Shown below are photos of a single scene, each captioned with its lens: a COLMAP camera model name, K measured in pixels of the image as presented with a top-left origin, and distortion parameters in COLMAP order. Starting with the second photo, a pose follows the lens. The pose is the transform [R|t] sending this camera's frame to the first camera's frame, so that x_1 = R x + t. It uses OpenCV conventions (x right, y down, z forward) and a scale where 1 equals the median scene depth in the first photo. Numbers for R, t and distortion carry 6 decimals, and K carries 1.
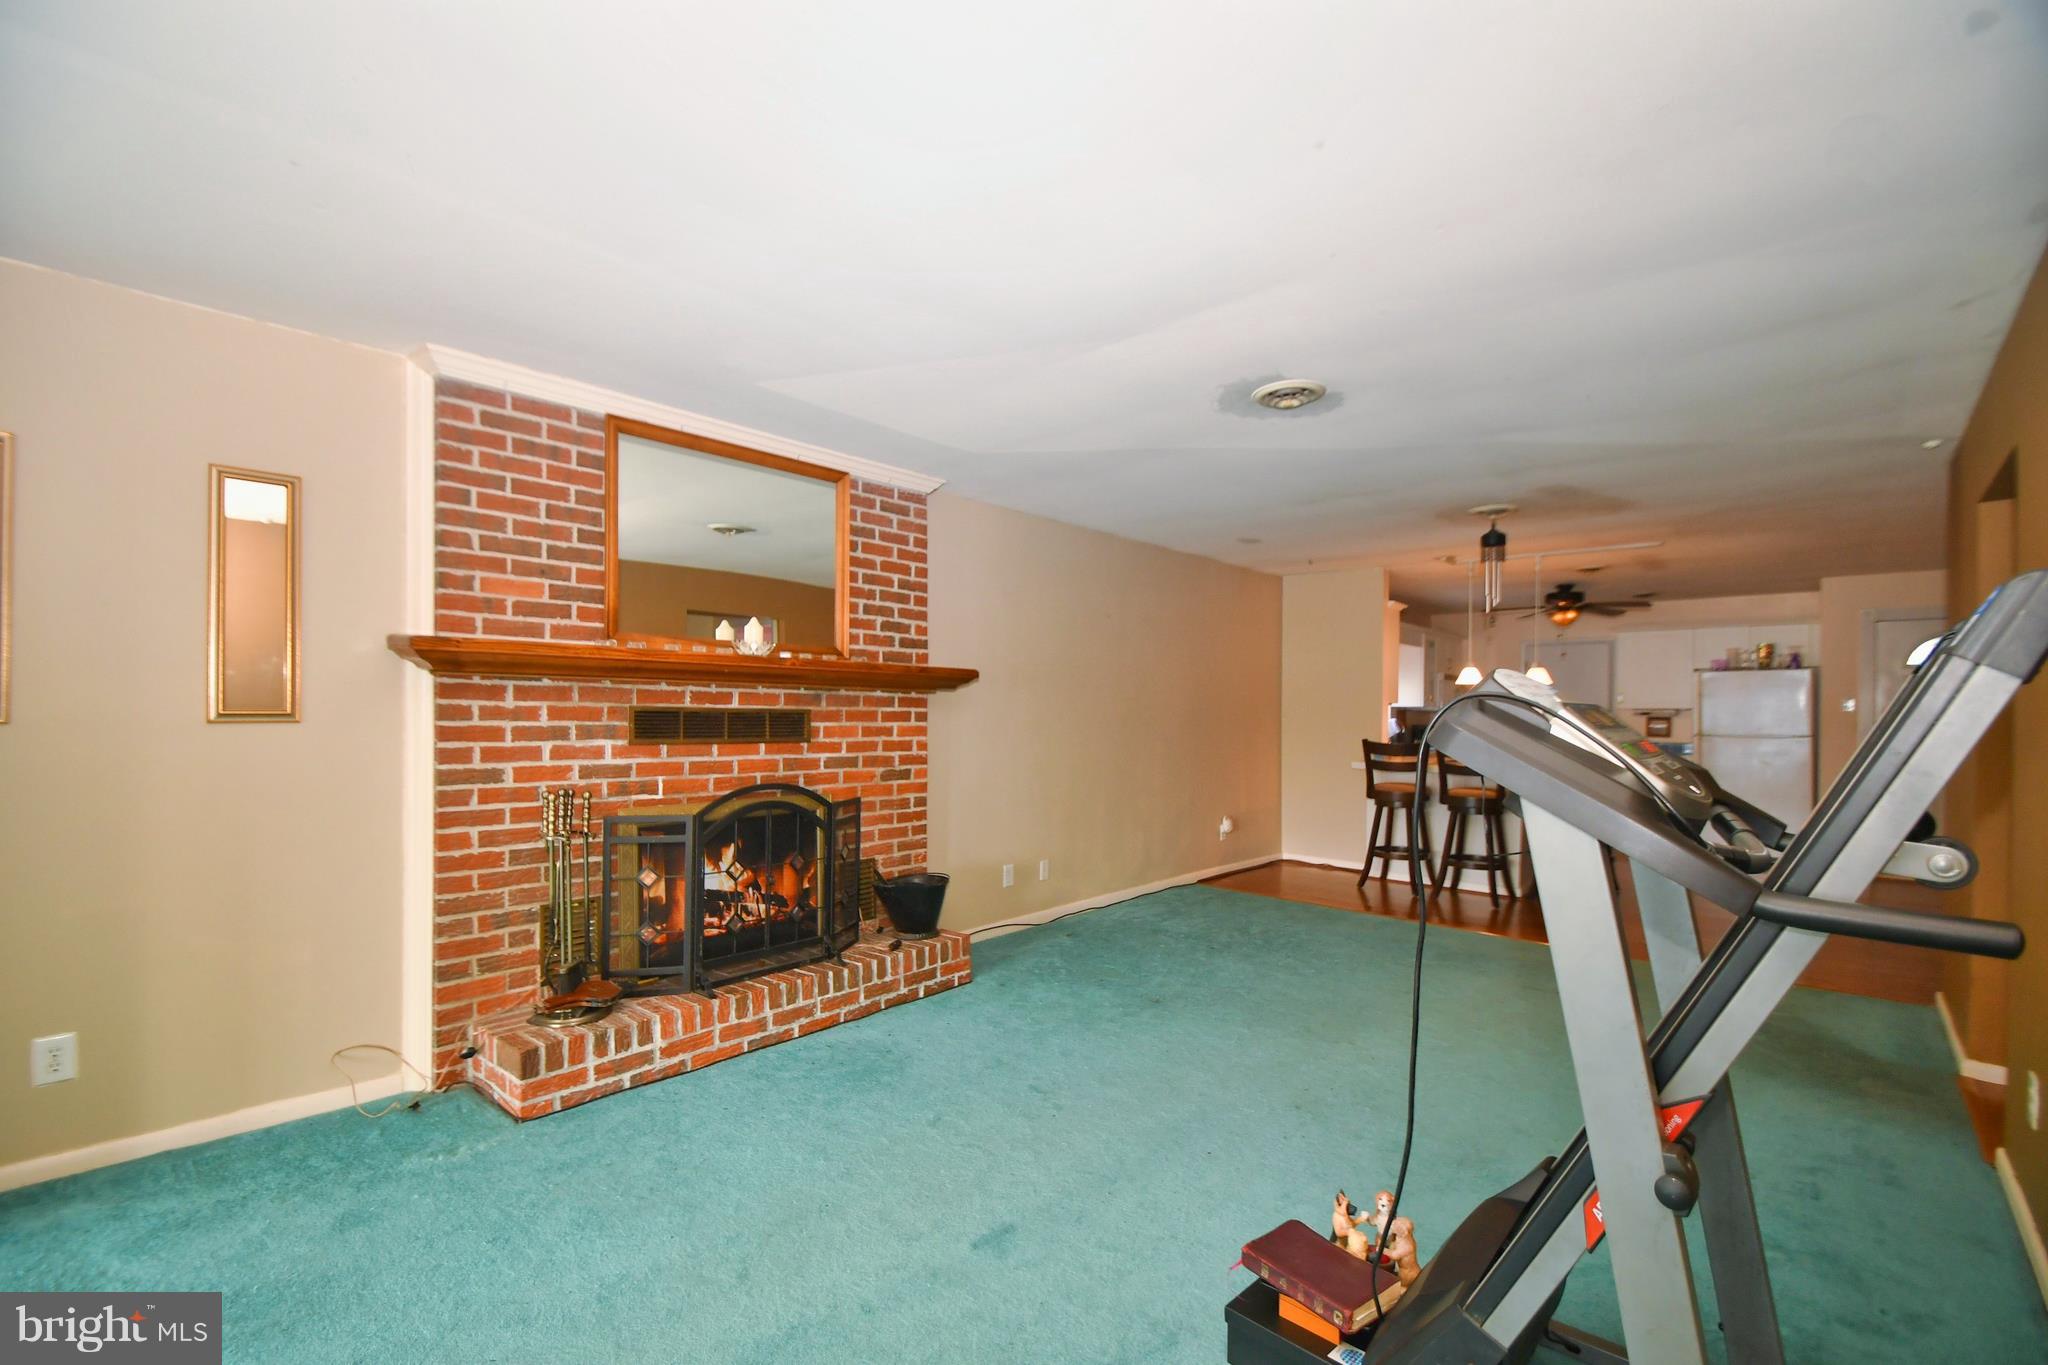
lens RADIAL K [[901.8, 0, 984.7], [0, 901.8, 711.8], [0, 0, 1]] dist [0.010899, -0.010211]
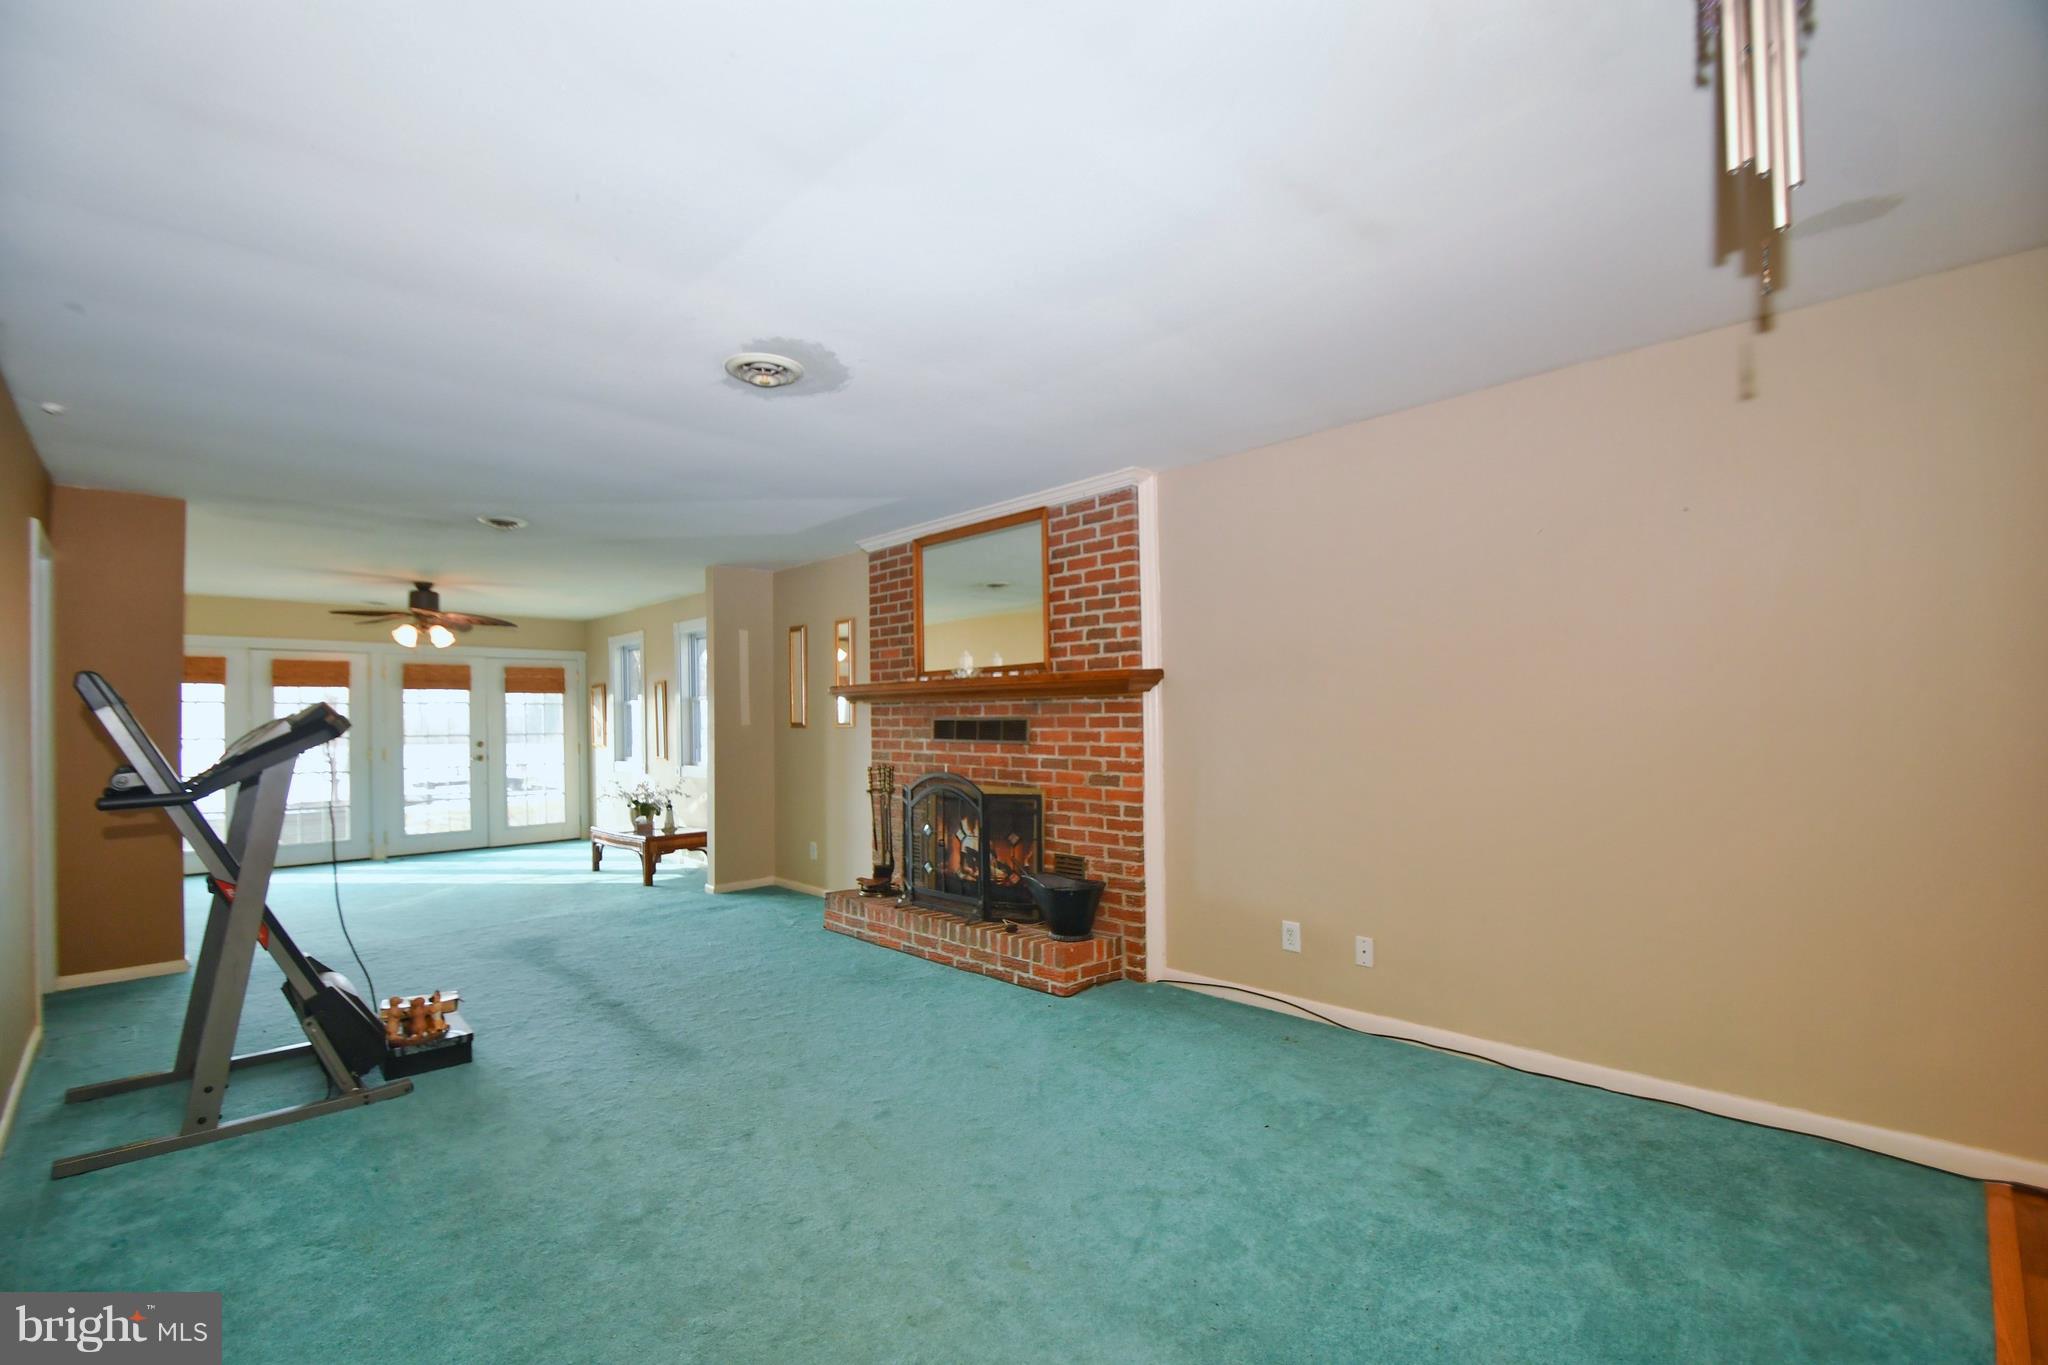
lens RADIAL K [[901.8, 0, 1020.6], [0, 901.8, 714.6], [0, 0, 1]] dist [0.010899, -0.010211]
pose [[-0.047286, -0.015424, -0.998762, 0.909501], [0.008918, 0.999834, -0.015863, 0.011868], [0.998842, -0.009657, -0.047141, 0.956118]]
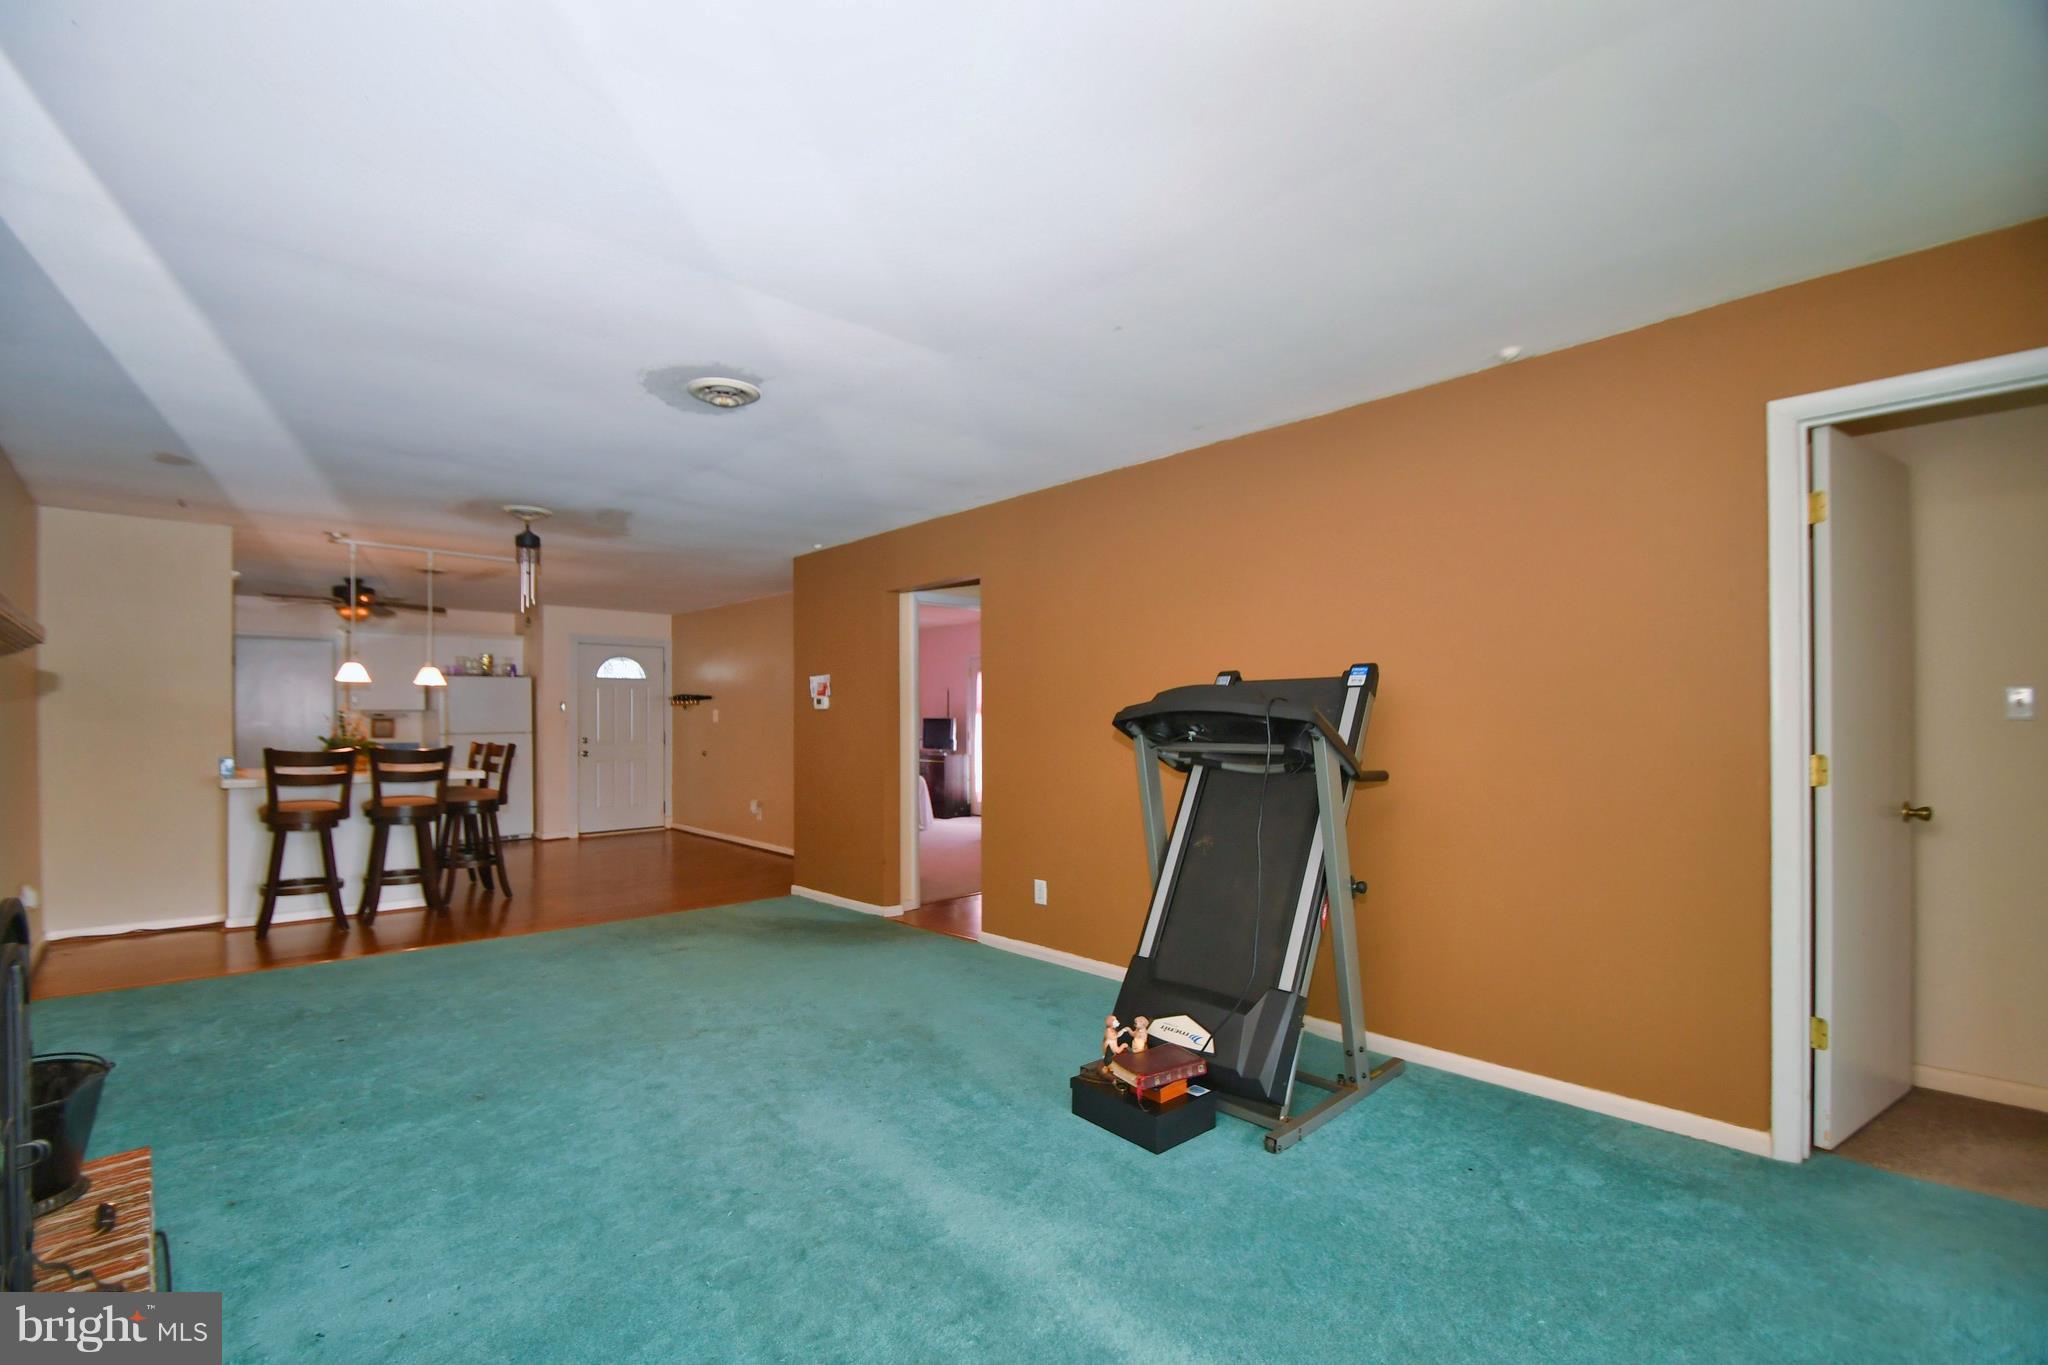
lens RADIAL K [[901.8, 0, 1020.7], [0, 901.8, 716.6], [0, 0, 1]] dist [0.010899, -0.010211]
pose [[0.060583, -0.006585, 0.998141, -0.471892], [0.005090, 0.999967, 0.006288, 0.002203], [-0.998150, 0.004700, 0.060615, 0.451502]]
